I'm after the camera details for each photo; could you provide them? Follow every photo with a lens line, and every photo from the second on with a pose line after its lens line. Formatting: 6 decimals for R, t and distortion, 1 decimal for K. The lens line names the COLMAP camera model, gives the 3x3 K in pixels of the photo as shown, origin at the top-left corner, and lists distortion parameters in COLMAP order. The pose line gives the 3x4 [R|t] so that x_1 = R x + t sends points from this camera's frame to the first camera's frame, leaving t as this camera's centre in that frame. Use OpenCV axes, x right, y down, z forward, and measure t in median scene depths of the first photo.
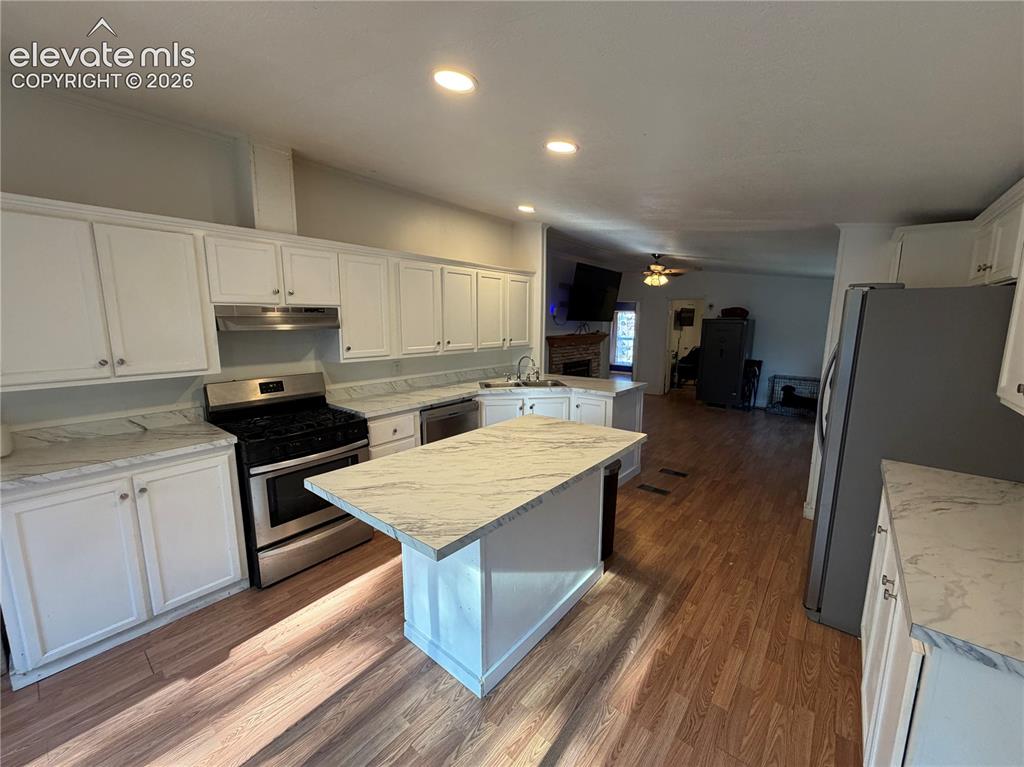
lens RADIAL K [[406.3, 0, 511.1], [0, 406.3, 386.8], [0, 0, 1]] dist [-0.000580, 0.000016]
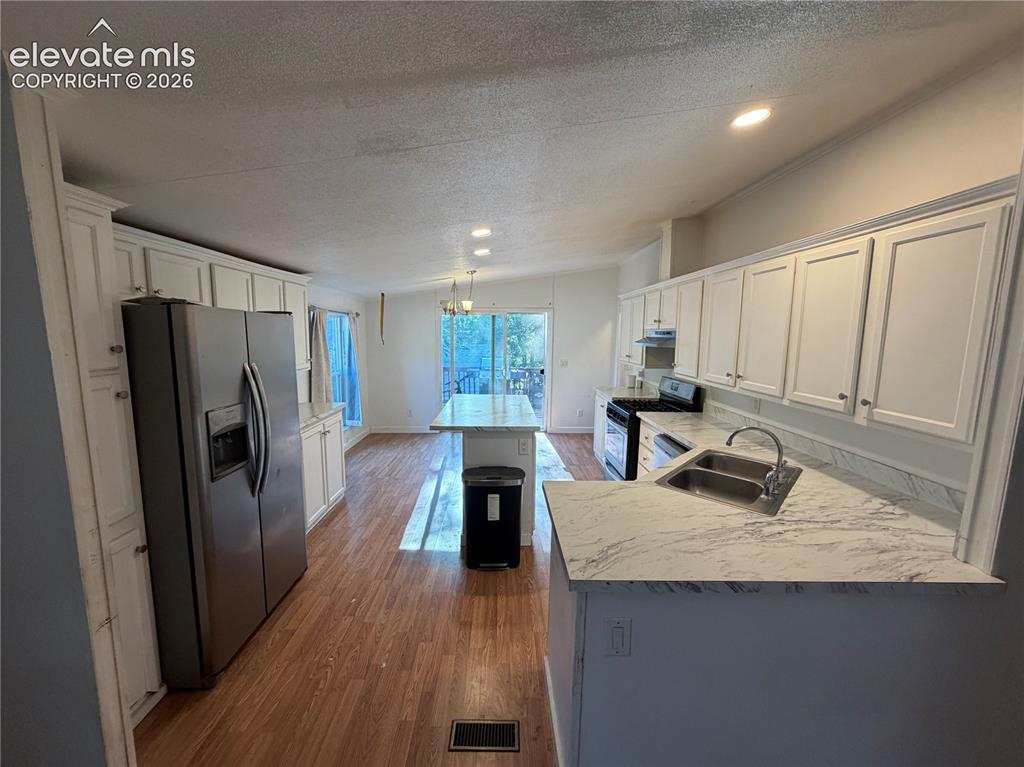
lens RADIAL K [[406.3, 0, 508.9], [0, 406.3, 384.4], [0, 0, 1]] dist [-0.000580, 0.000016]
pose [[-0.755814, 0.077422, -0.650193, 0.597560], [-0.116039, 0.961431, 0.249372, -0.225372], [0.644422, 0.263927, -0.717679, 1.256917]]
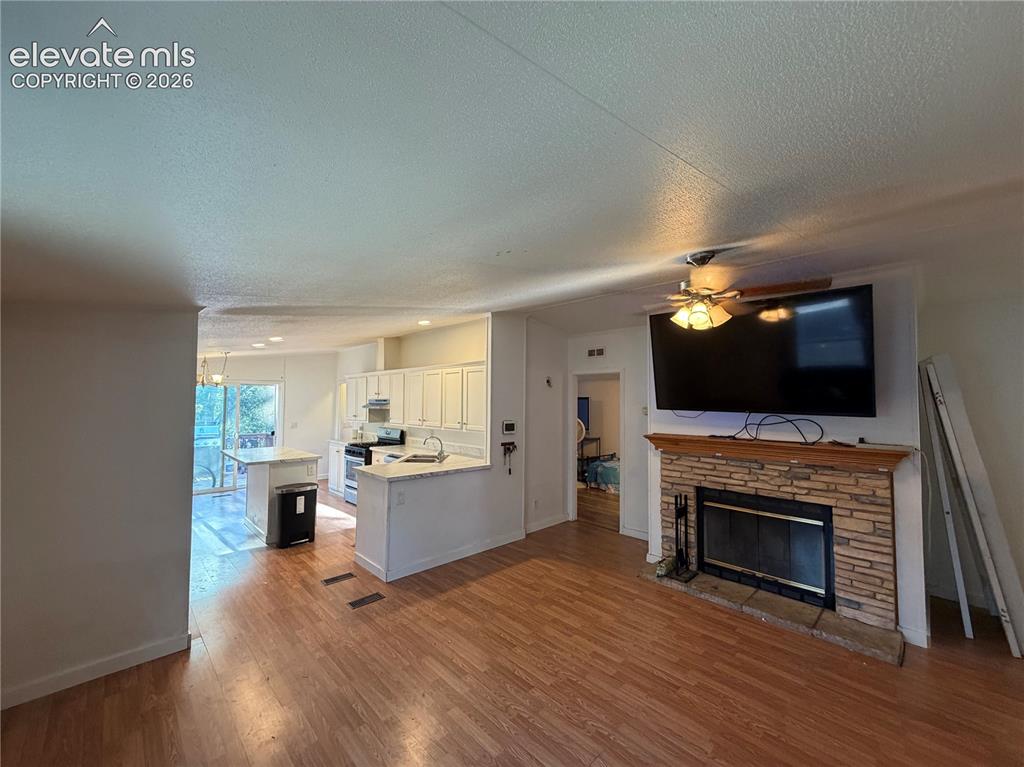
lens RADIAL K [[406.3, 0, 511.6], [0, 406.3, 384.6], [0, 0, 1]] dist [-0.000580, 0.000016]
pose [[-0.096765, -0.042564, -0.994397, 1.332266], [-0.167079, 0.985603, -0.025929, -0.257600], [0.981184, 0.163634, -0.102484, 1.463304]]
